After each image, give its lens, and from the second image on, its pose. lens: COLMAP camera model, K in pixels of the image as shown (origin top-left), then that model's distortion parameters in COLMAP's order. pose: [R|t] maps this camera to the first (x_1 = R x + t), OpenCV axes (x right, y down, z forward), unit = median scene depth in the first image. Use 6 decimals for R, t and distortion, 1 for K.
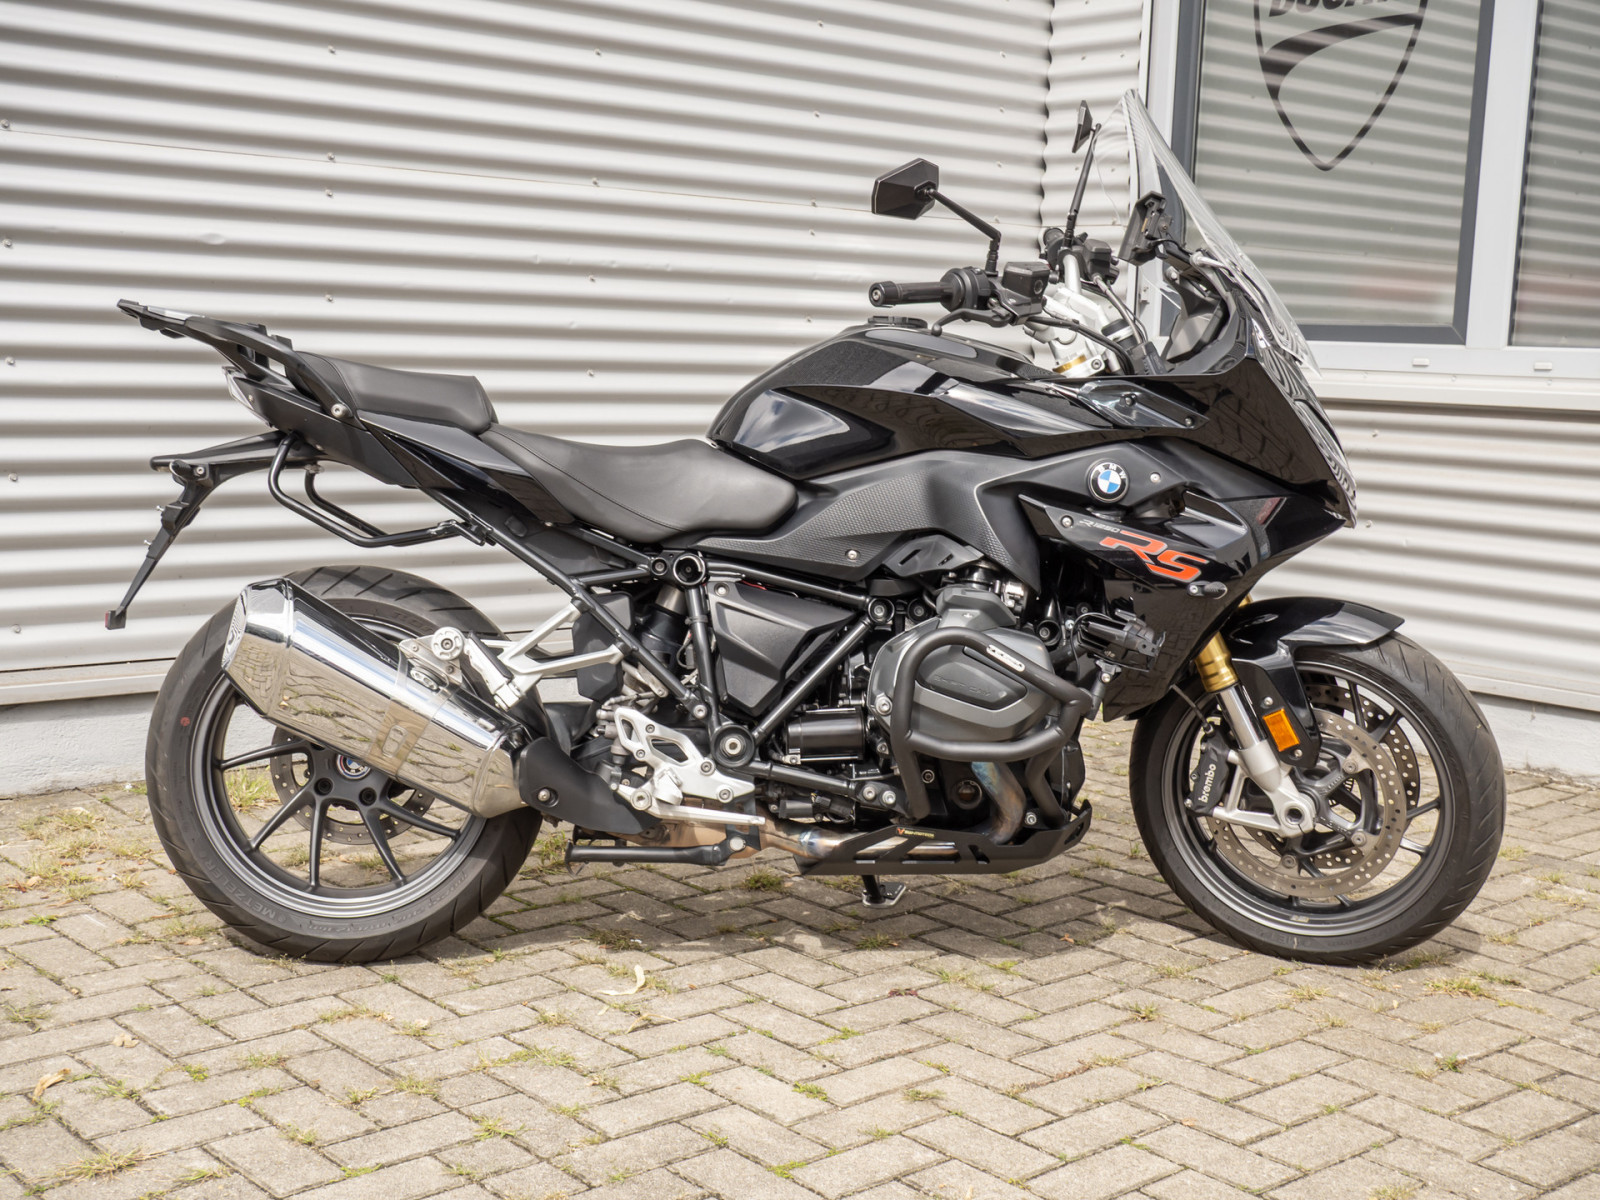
lens RADIAL K [[2047.7, 0, 786.3], [0, 2047.7, 613.3], [0, 0, 1]] dist [0.027004, 0.000000]
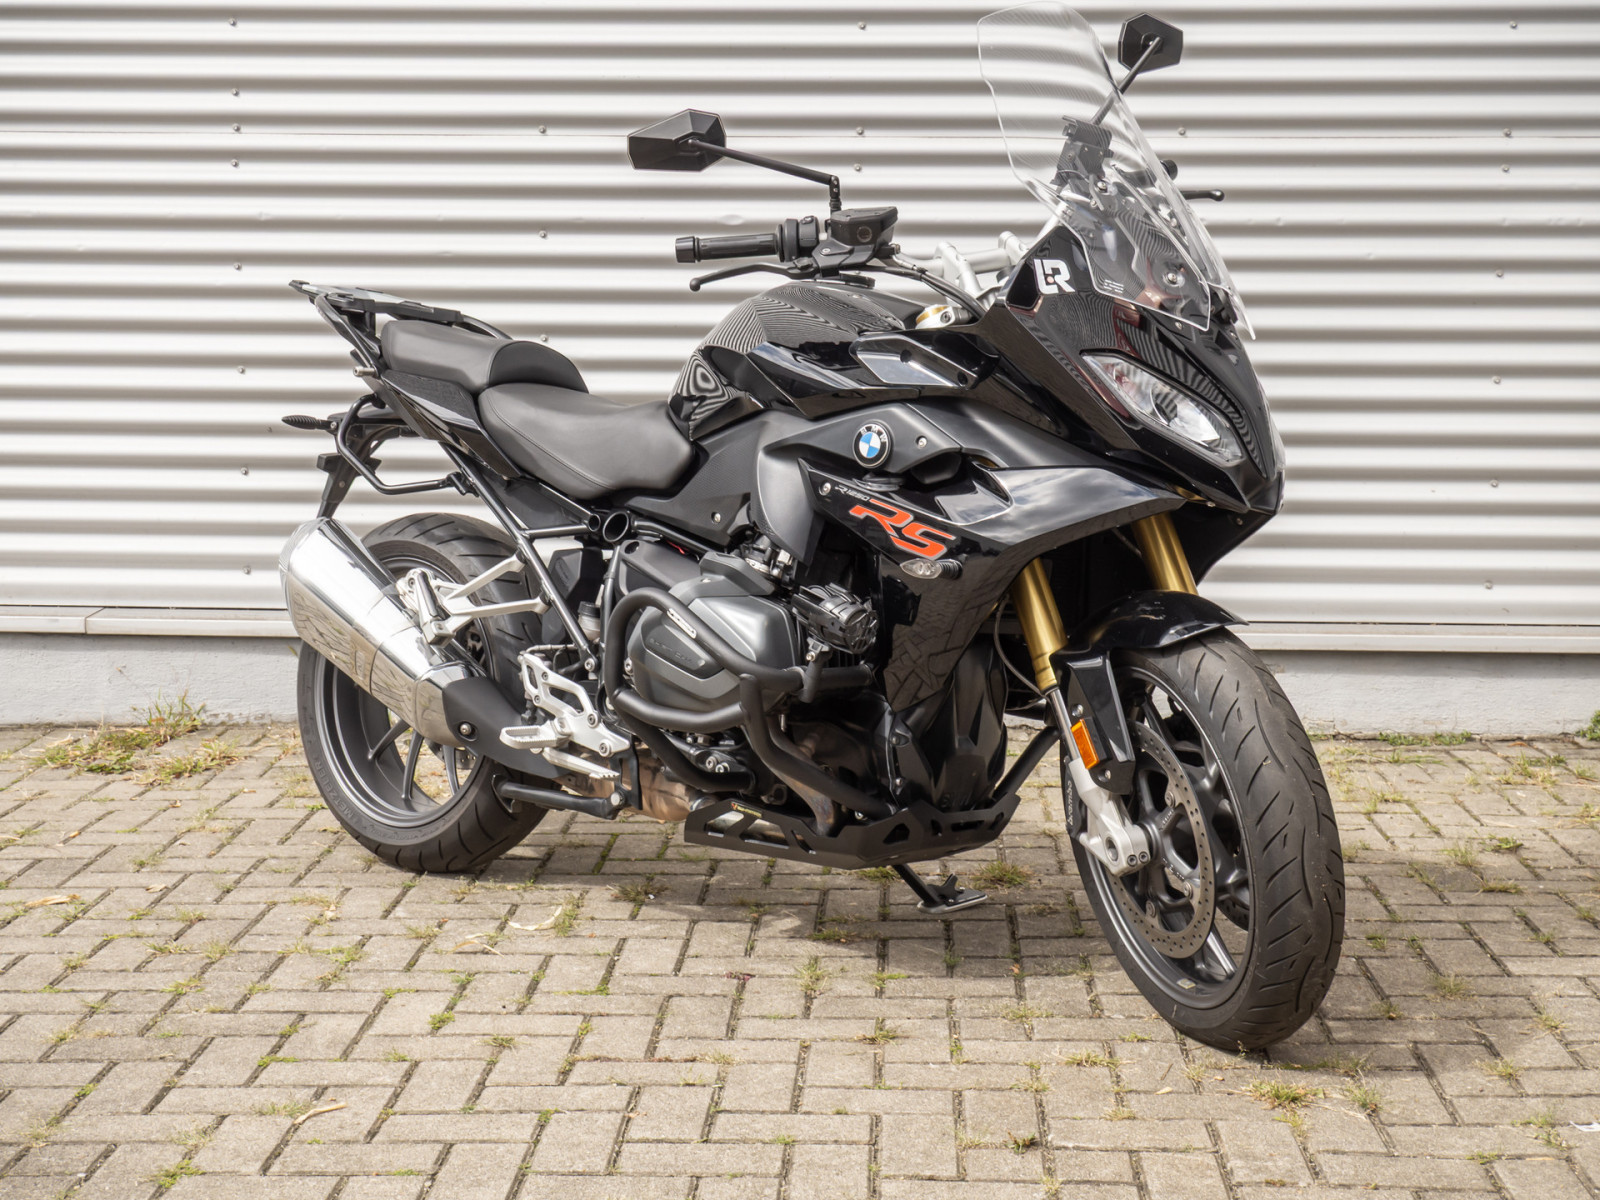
lens RADIAL K [[2333.0, 0, 801.2], [0, 2333.0, 615.7], [0, 0, 1]] dist [0.024304, 0.000000]
pose [[0.736300, 0.065746, -0.673453, 0.810400], [-0.071863, 0.997238, 0.018786, -0.005773], [0.672828, 0.034565, 0.738991, 0.209057]]
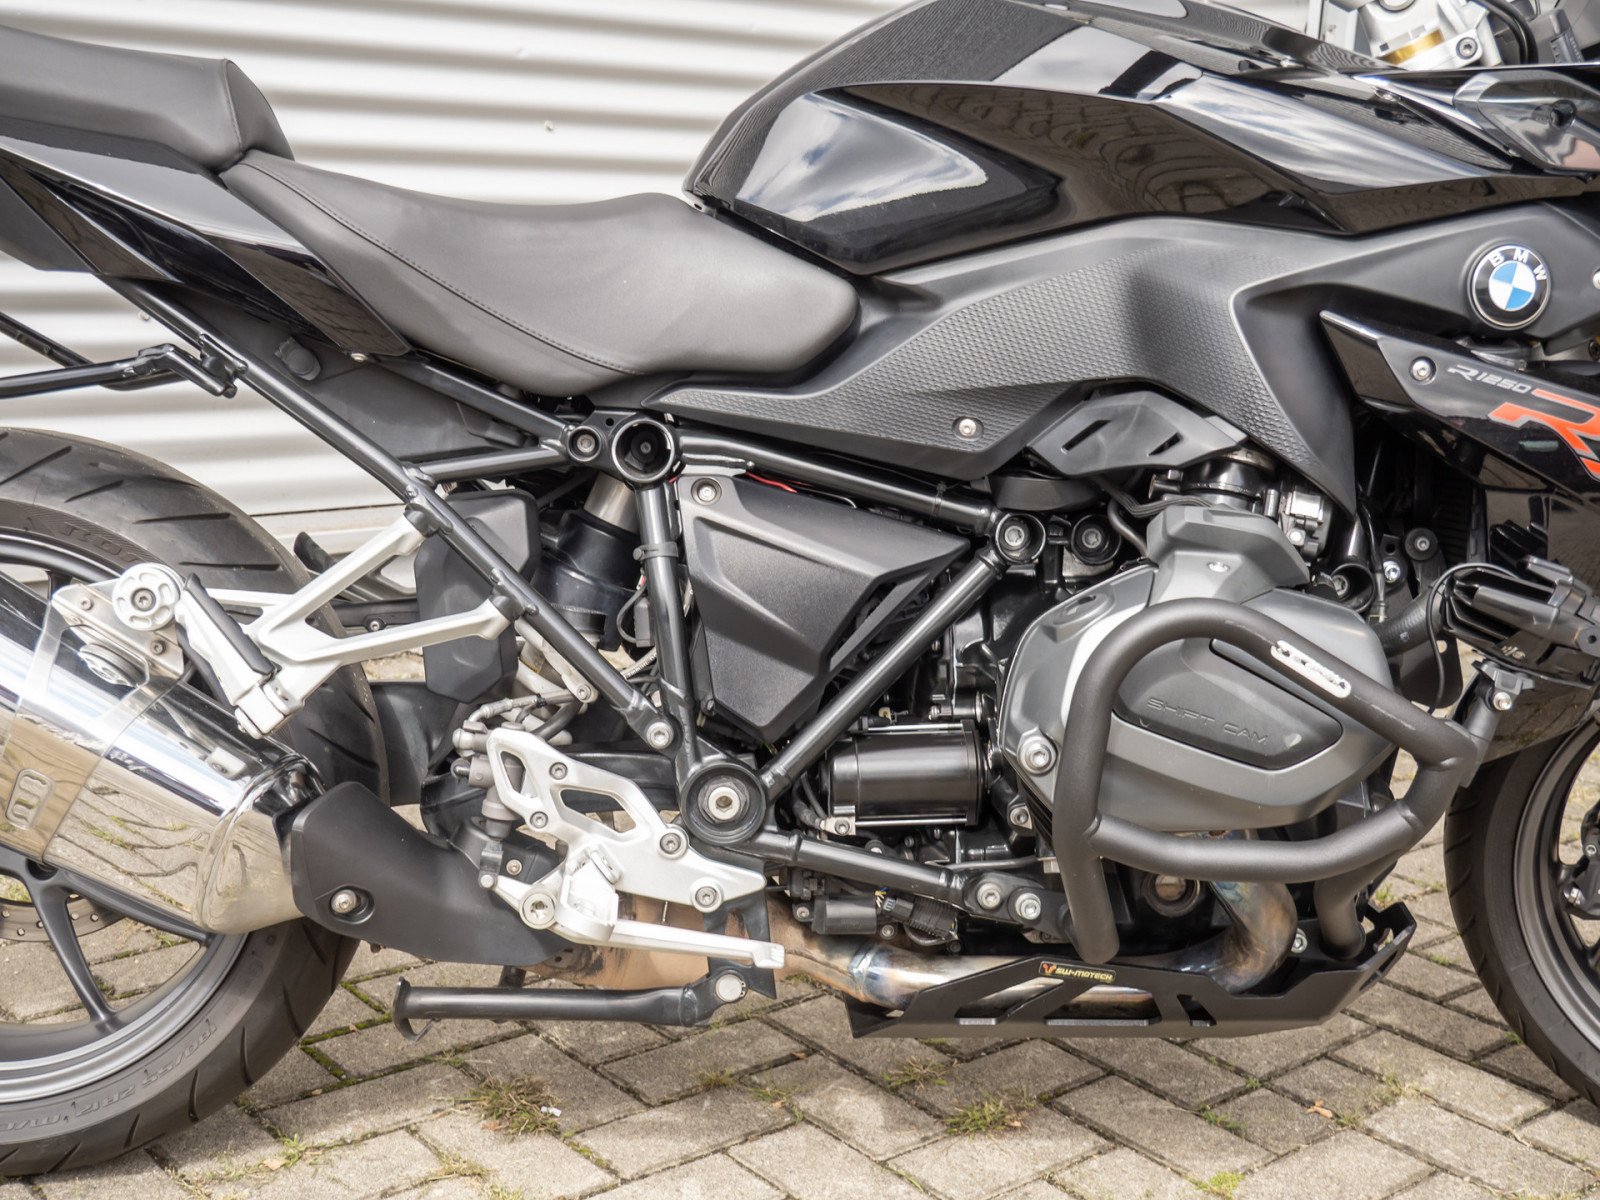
lens RADIAL K [[2047.7, 0, 804.1], [0, 2047.7, 622.2], [0, 0, 1]] dist [0.027004, 0.000000]
pose [[0.999852, 0.016455, -0.005096, -0.004290], [-0.015909, 0.995522, 0.093181, -0.027250], [0.006606, -0.093086, 0.995636, 0.495720]]
